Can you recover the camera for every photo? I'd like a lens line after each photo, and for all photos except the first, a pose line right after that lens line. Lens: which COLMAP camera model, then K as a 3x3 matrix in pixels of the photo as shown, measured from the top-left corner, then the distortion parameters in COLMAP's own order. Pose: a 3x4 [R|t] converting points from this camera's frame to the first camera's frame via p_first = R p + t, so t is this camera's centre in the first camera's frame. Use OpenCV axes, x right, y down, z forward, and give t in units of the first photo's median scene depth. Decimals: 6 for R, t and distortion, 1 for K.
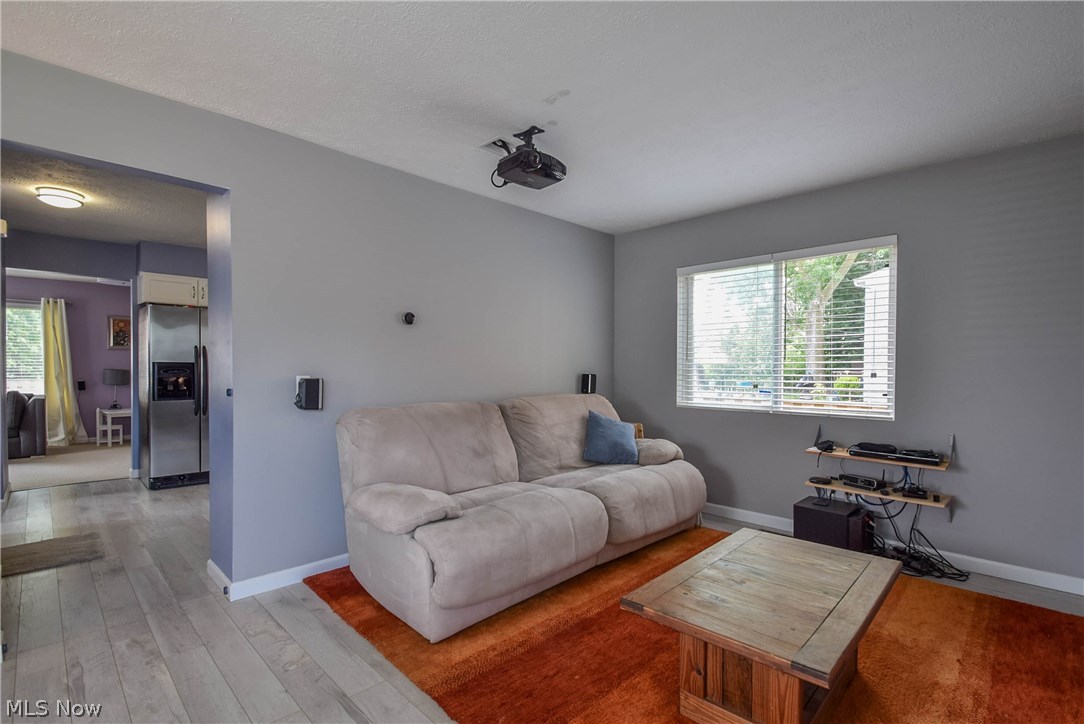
lens RADIAL K [[494.4, 0, 544.6], [0, 494.4, 372.7], [0, 0, 1]] dist [0.012200, -0.015760]
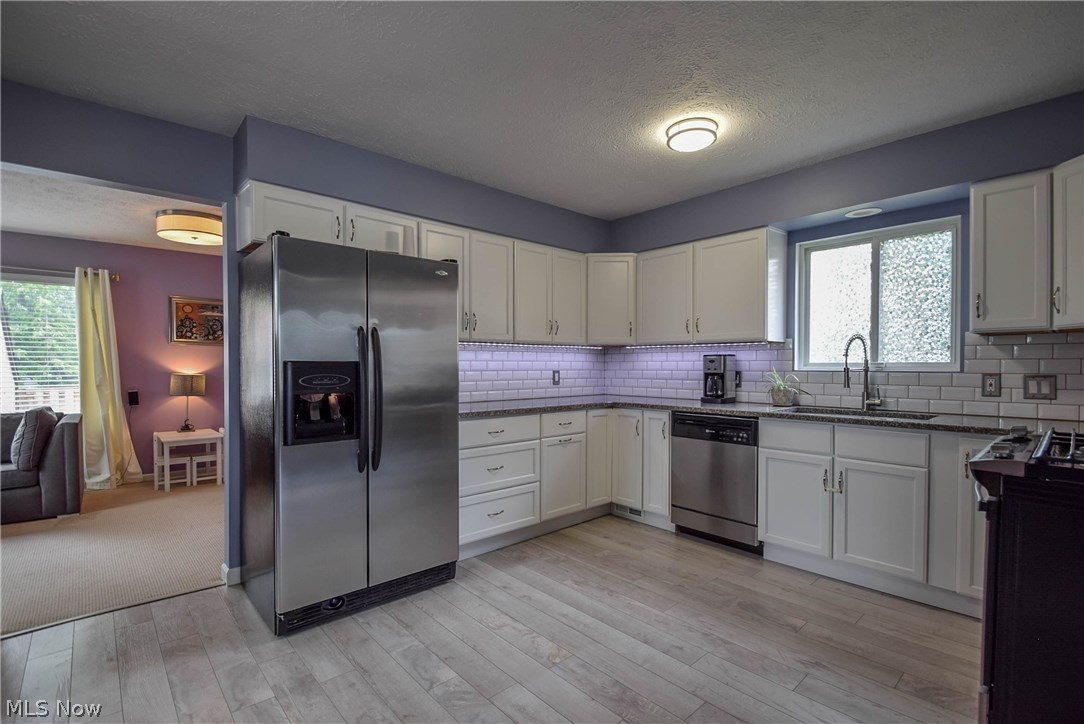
lens RADIAL K [[486.8, 0, 530.0], [0, 486.8, 374.8], [0, 0, 1]] dist [0.002047, -0.014300]
pose [[0.997881, -0.004231, -0.064928, -0.372840], [0.004423, 0.999986, 0.002819, -0.006190], [0.064915, -0.003100, 0.997886, 0.394517]]
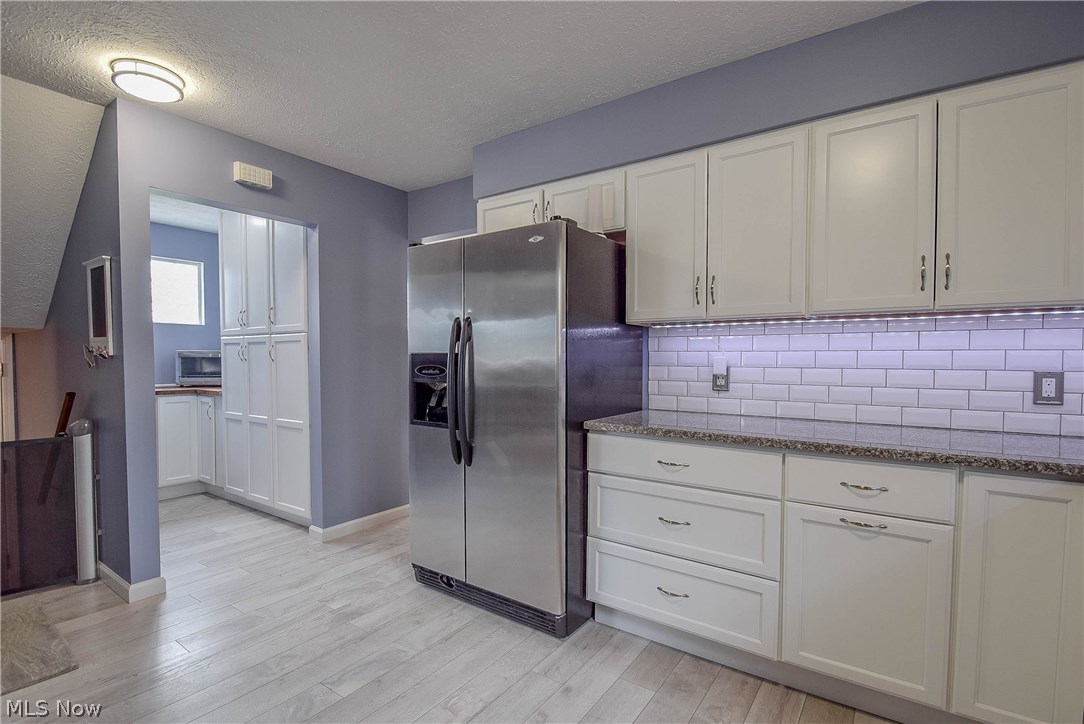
lens RADIAL K [[489.7, 0, 560.6], [0, 489.7, 373.6], [0, 0, 1]] dist [0.018213, -0.015402]
pose [[0.190984, 0.026733, -0.981229, -0.152490], [-0.018676, 0.999547, 0.023597, -0.010352], [0.981415, 0.013819, 0.191397, 0.747109]]
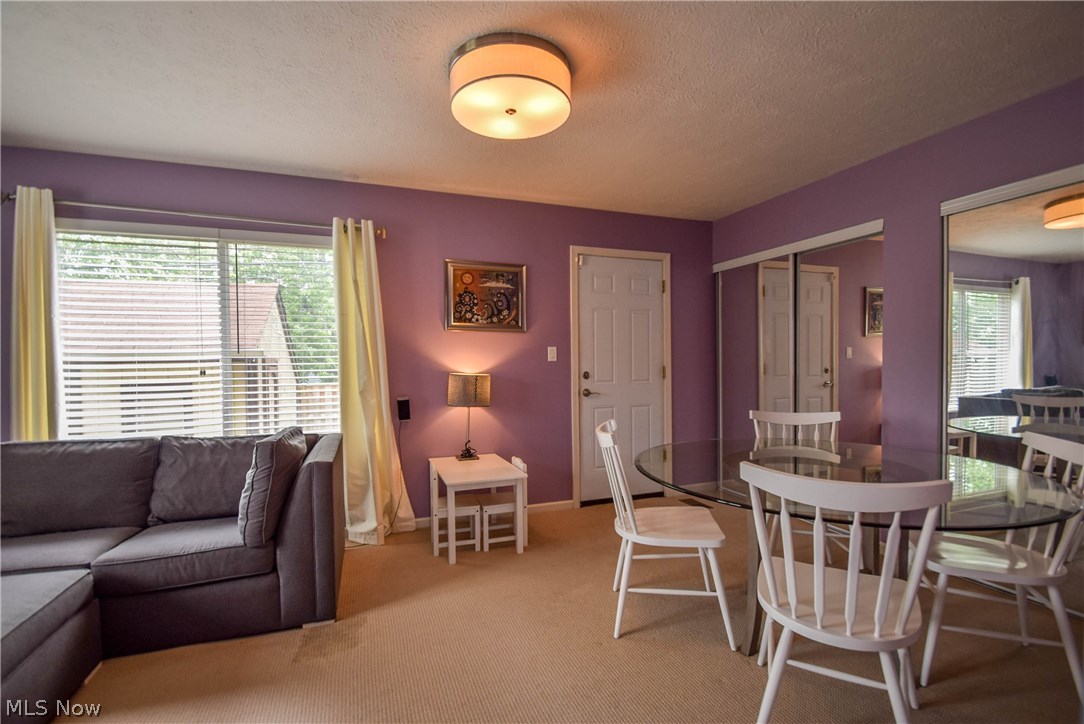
lens RADIAL K [[460.8, 0, 521.4], [0, 460.8, 374.5], [0, 0, 1]] dist [-0.001010, -0.000558]
pose [[0.894250, -0.002928, -0.447558, -0.685166], [0.008263, 0.999916, 0.009968, -0.011309], [0.447491, -0.012612, 0.894200, 0.703373]]
